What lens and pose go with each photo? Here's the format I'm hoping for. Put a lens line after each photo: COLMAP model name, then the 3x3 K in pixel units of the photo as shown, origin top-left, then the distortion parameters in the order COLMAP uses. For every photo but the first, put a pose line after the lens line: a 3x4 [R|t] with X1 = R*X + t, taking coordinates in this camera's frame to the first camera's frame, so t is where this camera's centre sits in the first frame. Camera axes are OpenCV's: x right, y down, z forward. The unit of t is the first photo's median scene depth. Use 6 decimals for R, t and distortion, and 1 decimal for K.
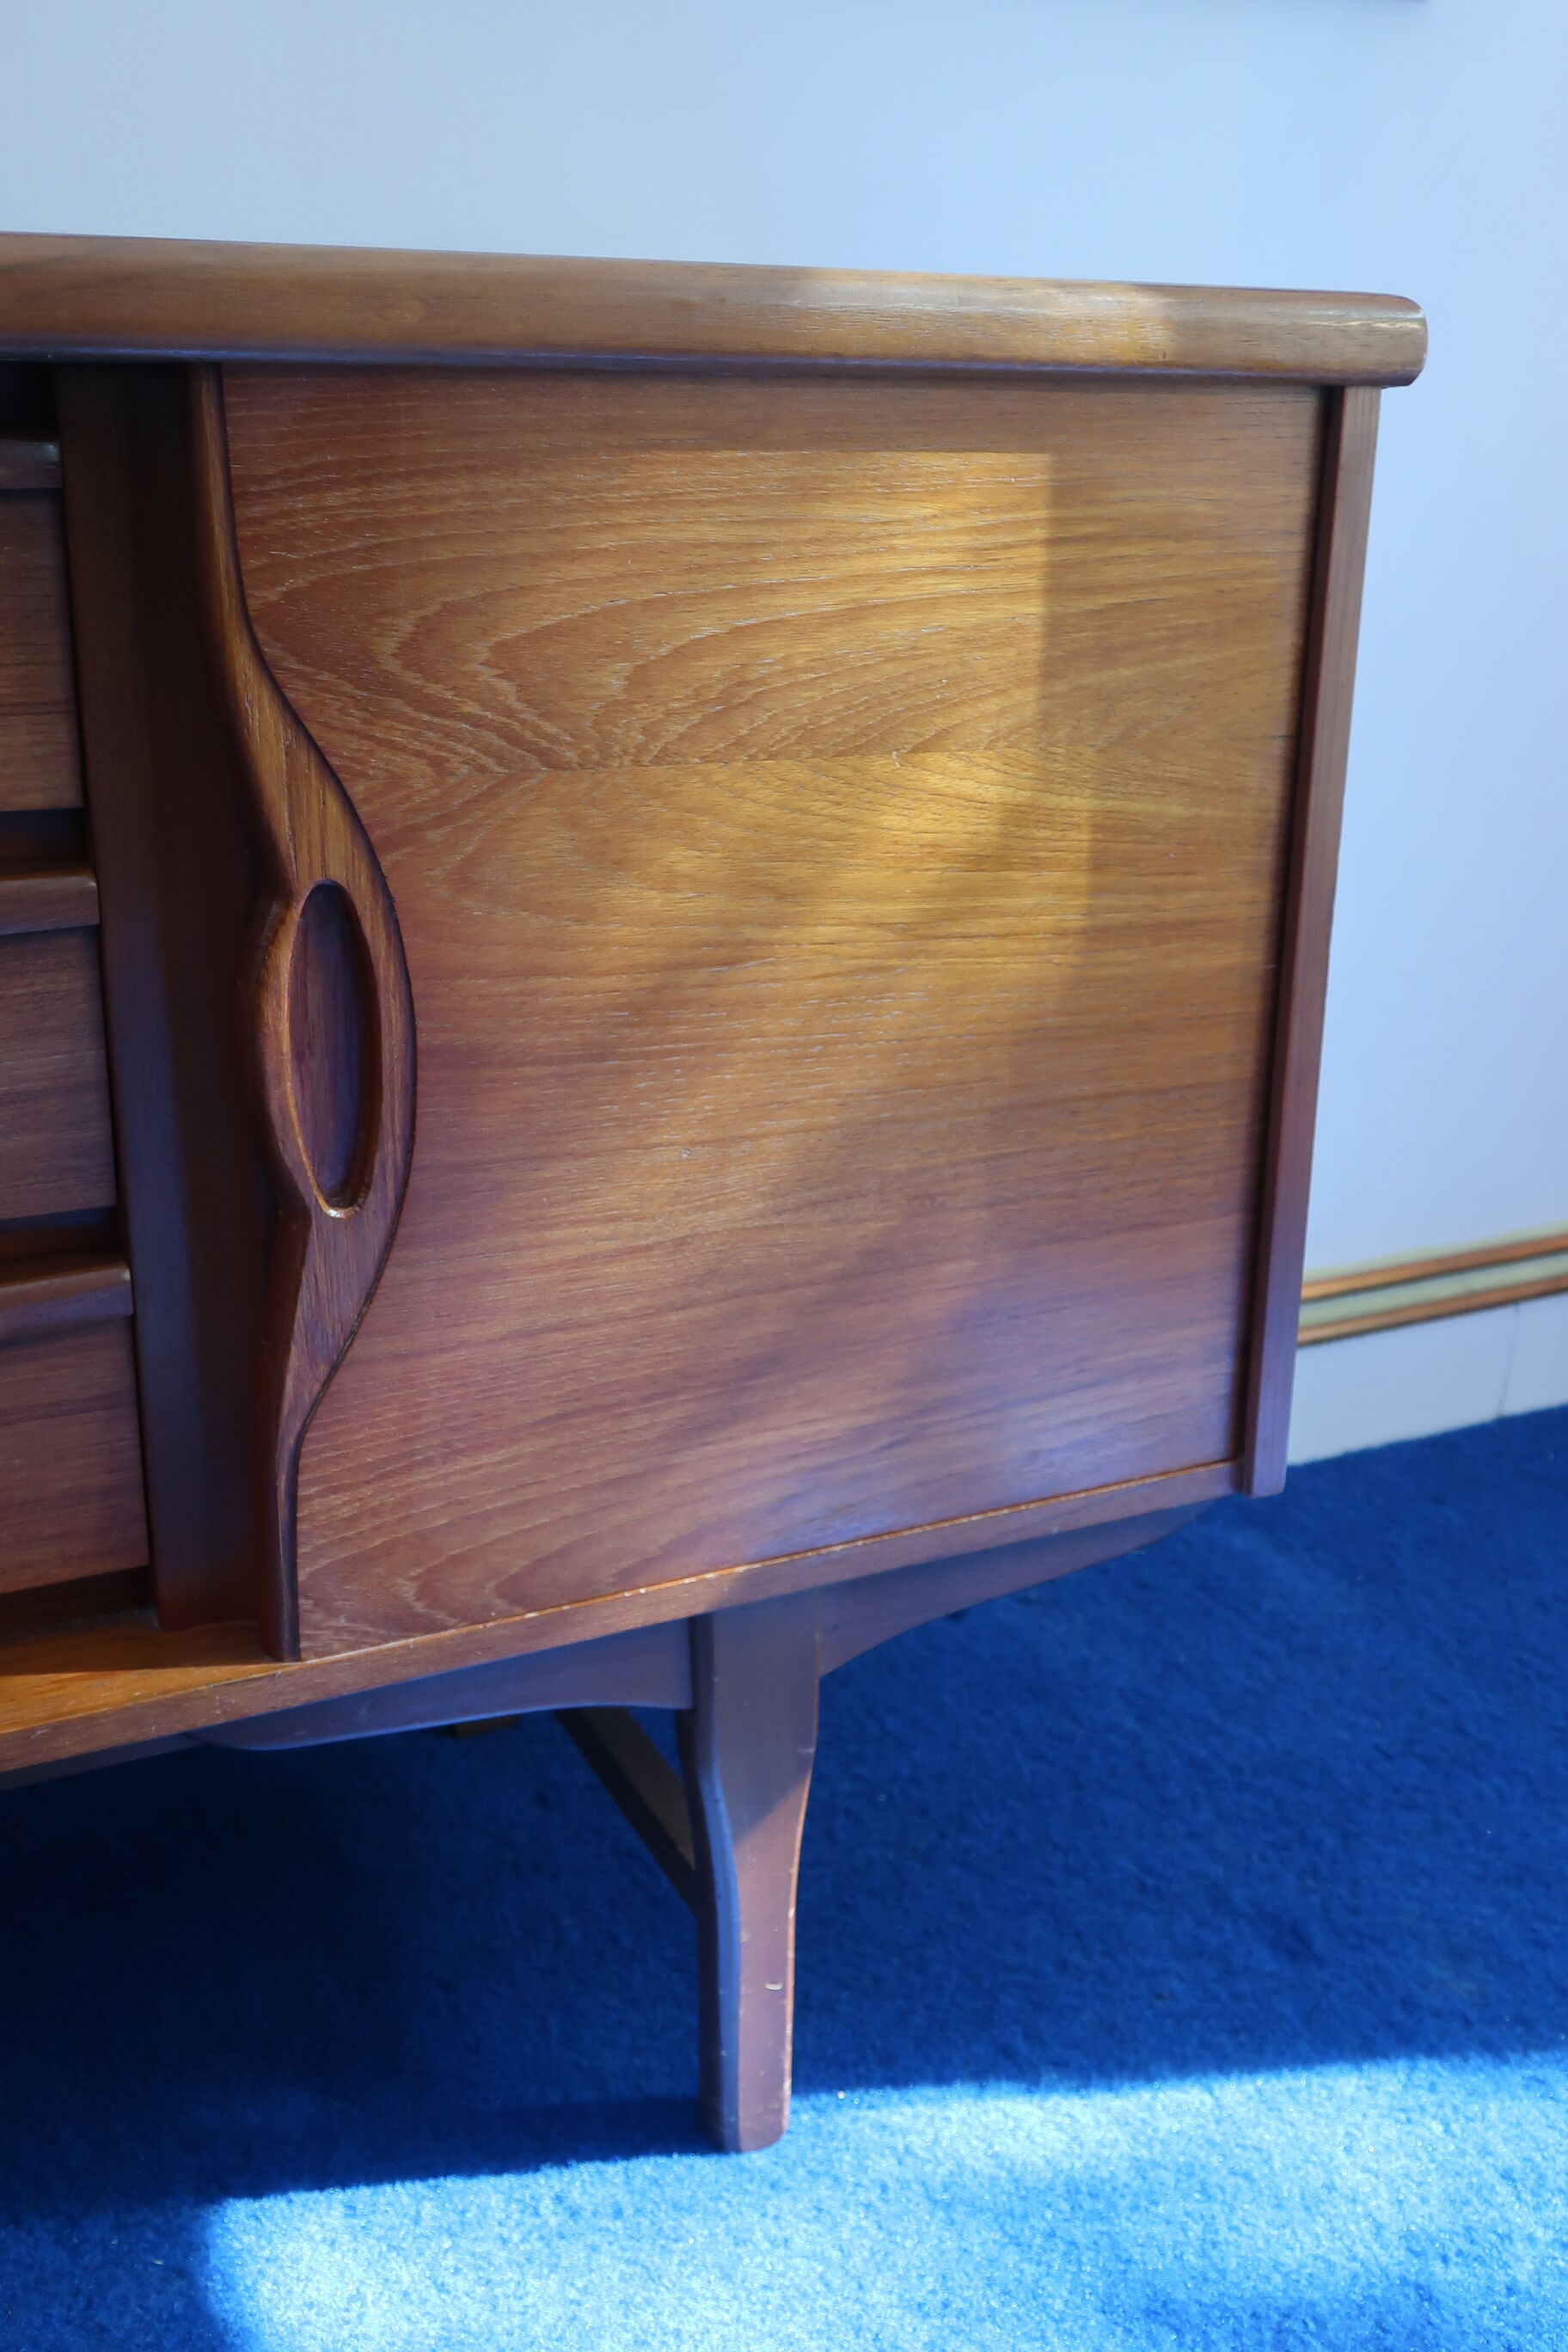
lens RADIAL K [[2227.3, 0, 772.0], [0, 2227.3, 1174.6], [0, 0, 1]] dist [-0.009965, 0.000000]
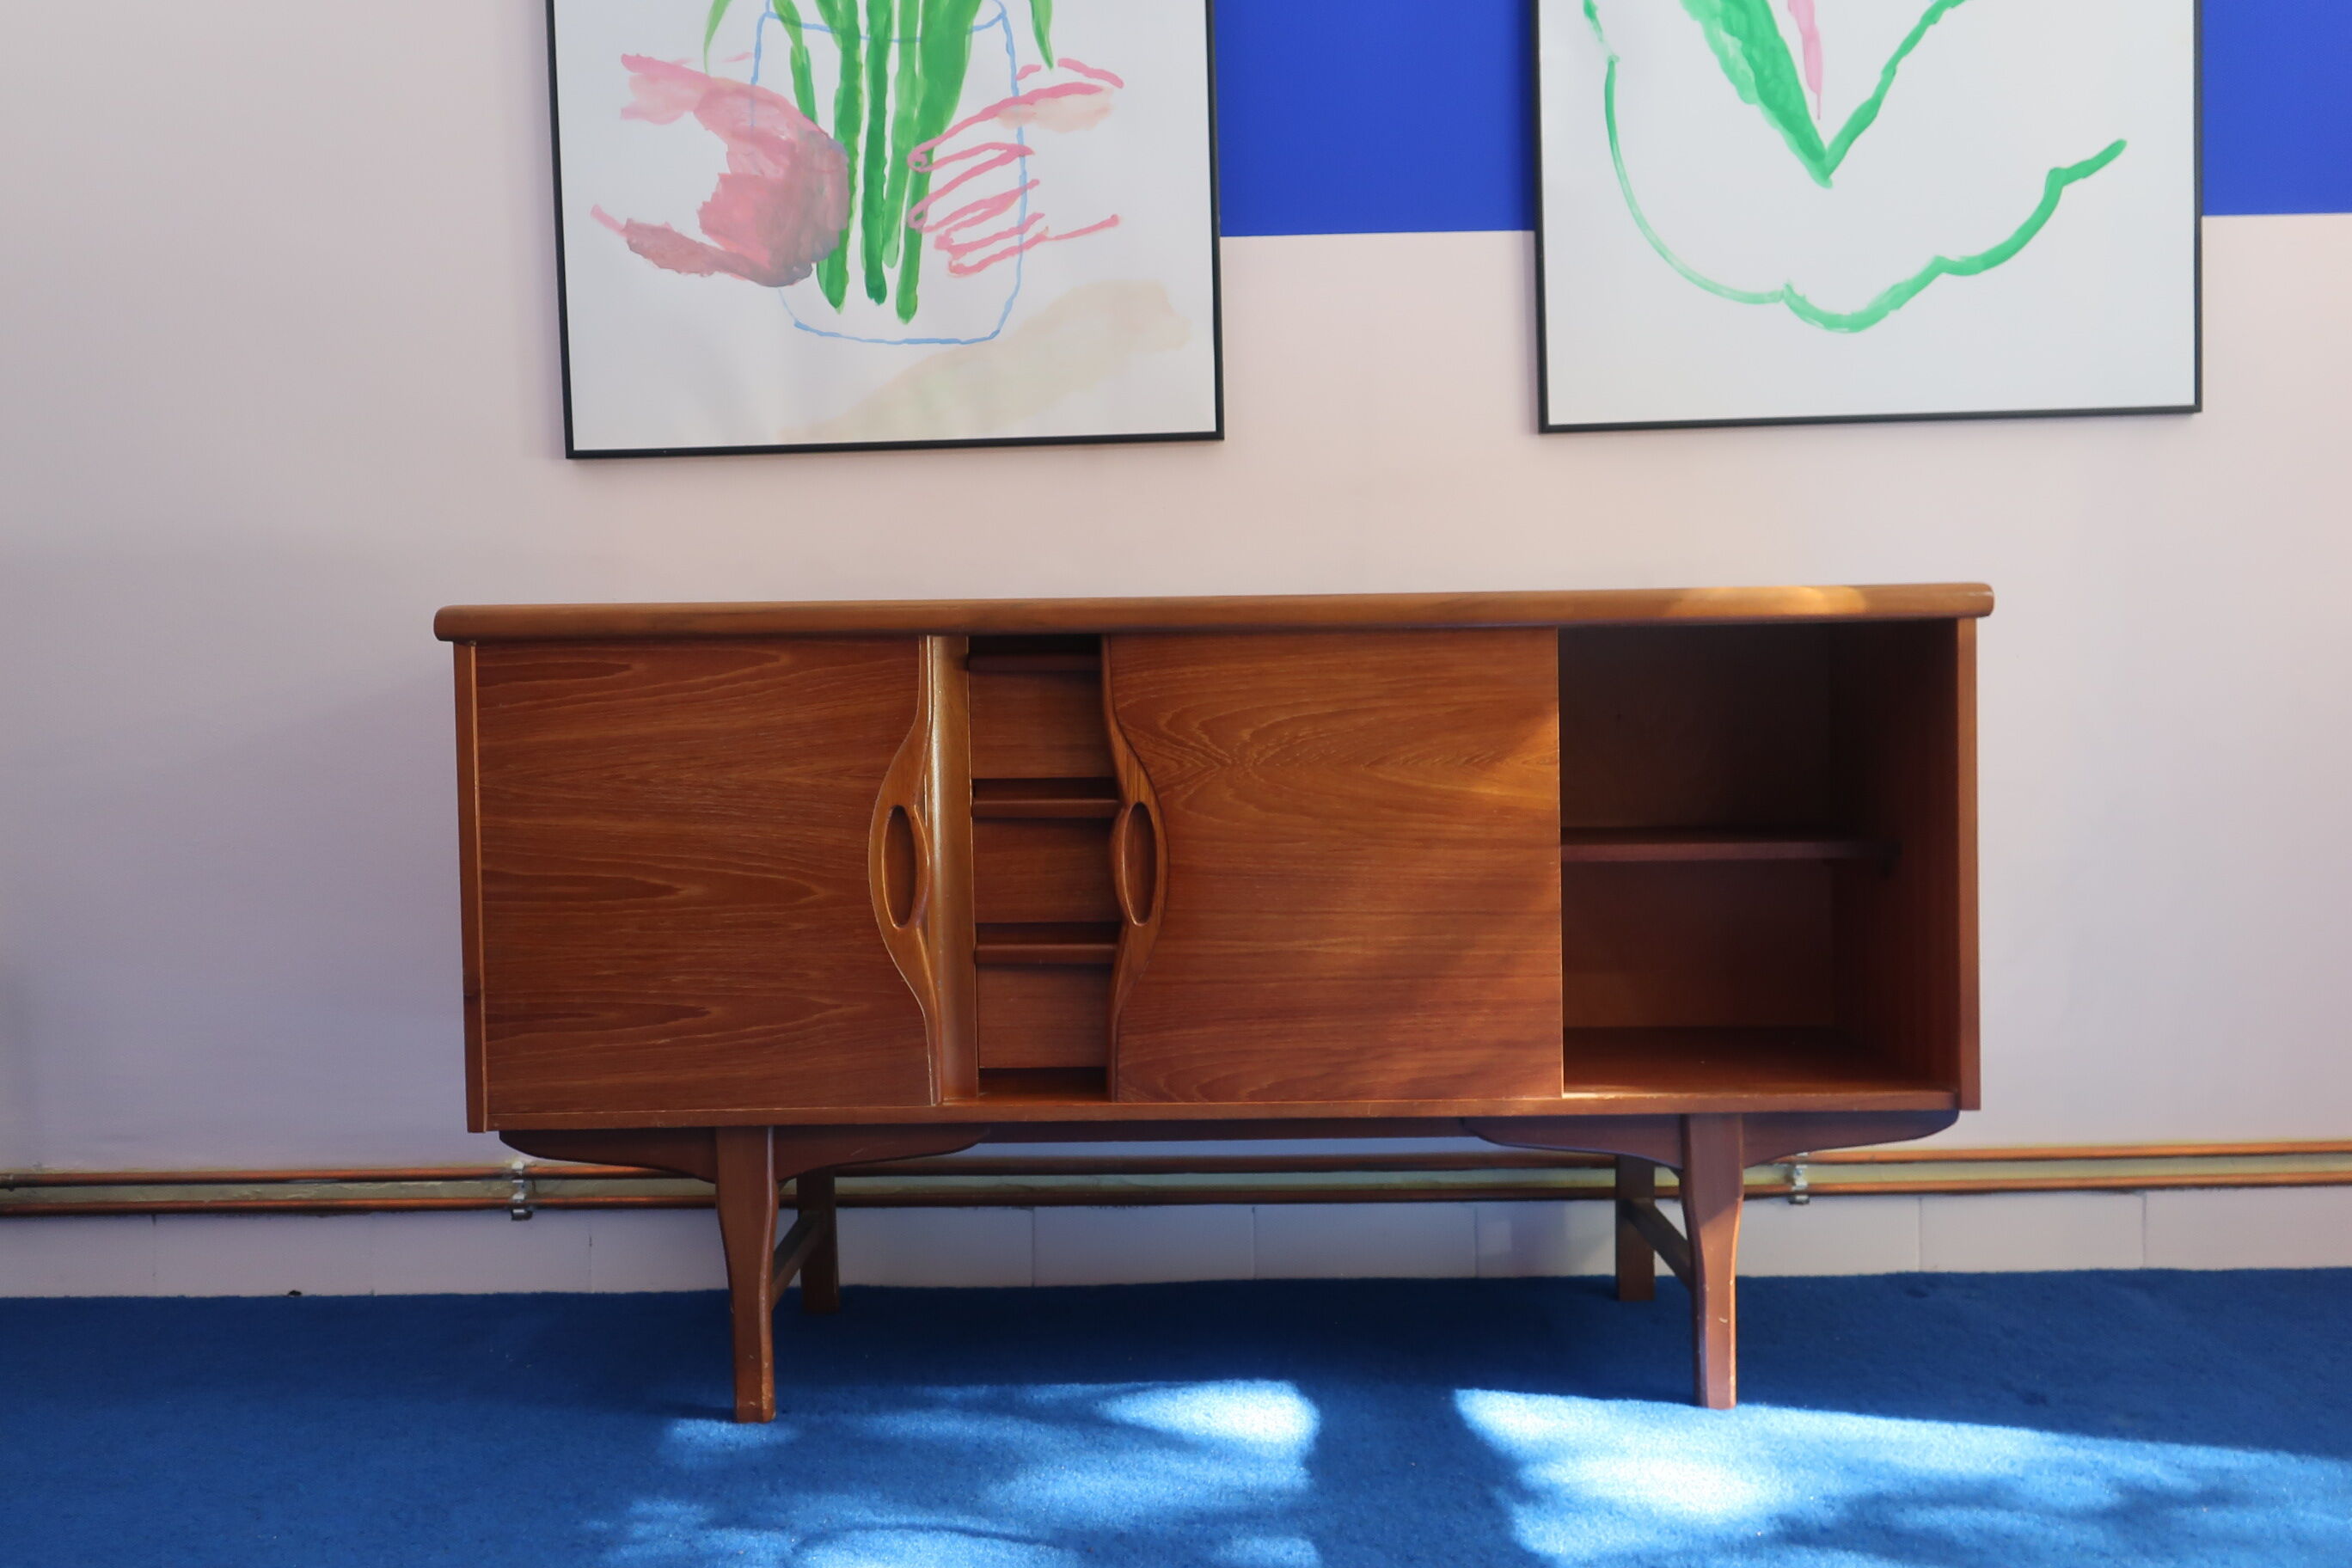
lens RADIAL K [[2227.3, 0, 1192.2], [0, 2227.3, 778.7], [0, 0, 1]] dist [-0.009965, 0.000000]
pose [[0.901562, -0.009663, -0.432543, 0.583655], [-0.110521, 0.961437, -0.251840, 0.559712], [0.418296, 0.274855, 0.865727, -1.520236]]
